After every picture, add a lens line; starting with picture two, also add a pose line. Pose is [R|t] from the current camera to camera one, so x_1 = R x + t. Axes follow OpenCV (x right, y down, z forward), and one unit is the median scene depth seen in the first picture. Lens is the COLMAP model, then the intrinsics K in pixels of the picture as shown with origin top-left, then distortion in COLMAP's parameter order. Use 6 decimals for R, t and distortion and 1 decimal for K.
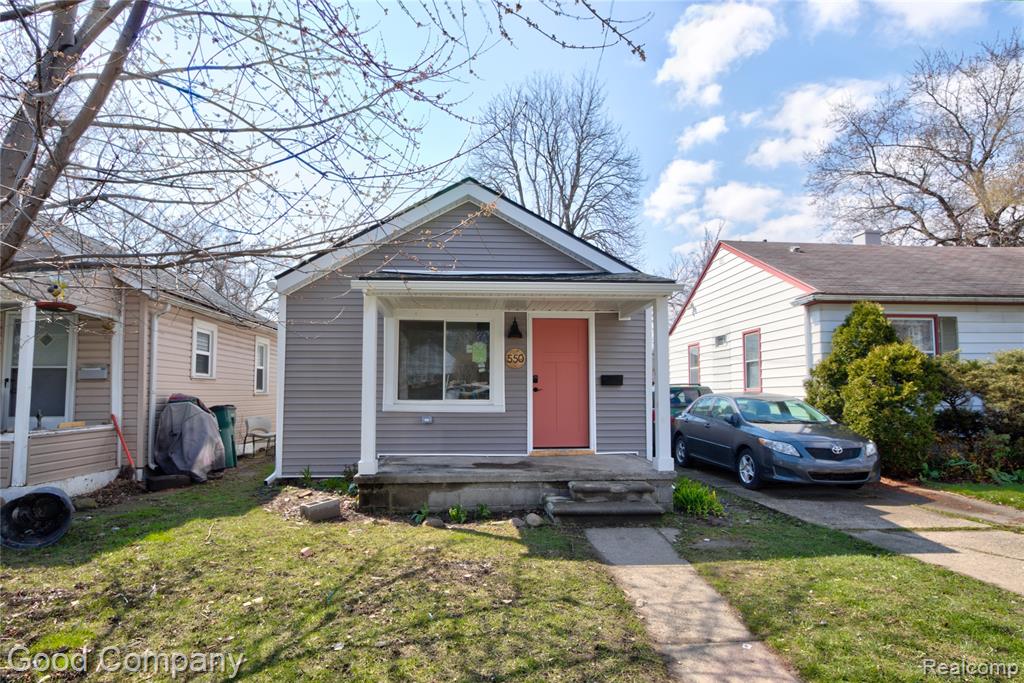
lens RADIAL K [[545.8, 0, 511.4], [0, 545.8, 361.3], [0, 0, 1]] dist [-0.008374, -0.000339]
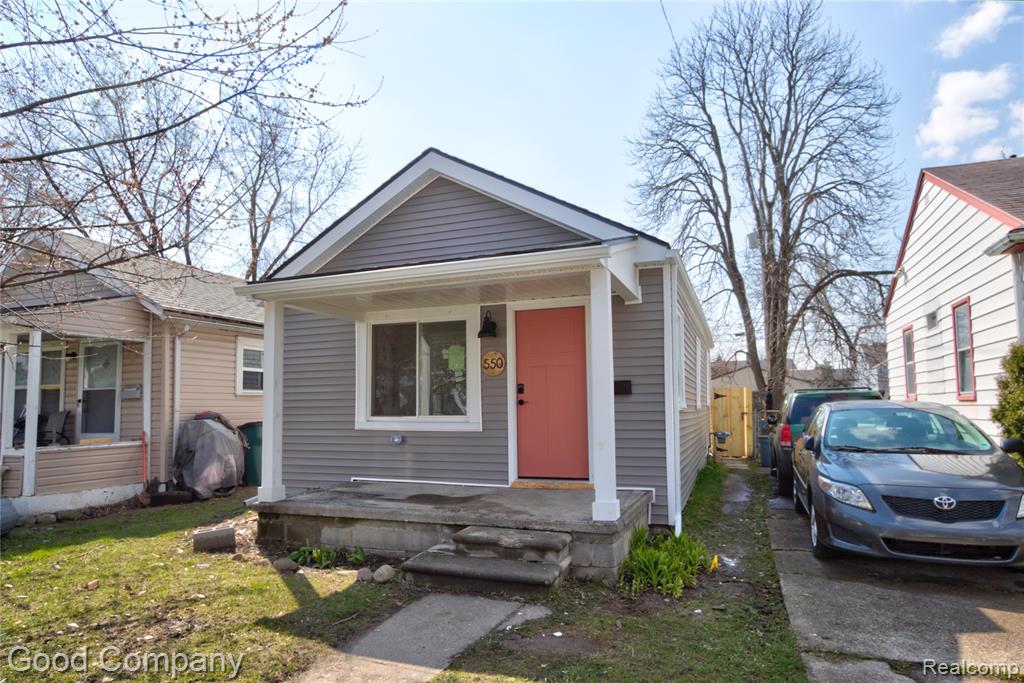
lens RADIAL K [[614.8, 0, 510.1], [0, 614.8, 358.6], [0, 0, 1]] dist [-0.006787, -0.000459]
pose [[0.902925, -0.044817, -0.427456, 0.453003], [0.038533, 0.998985, -0.023344, 0.010827], [0.428068, 0.004607, 0.903735, 0.224231]]
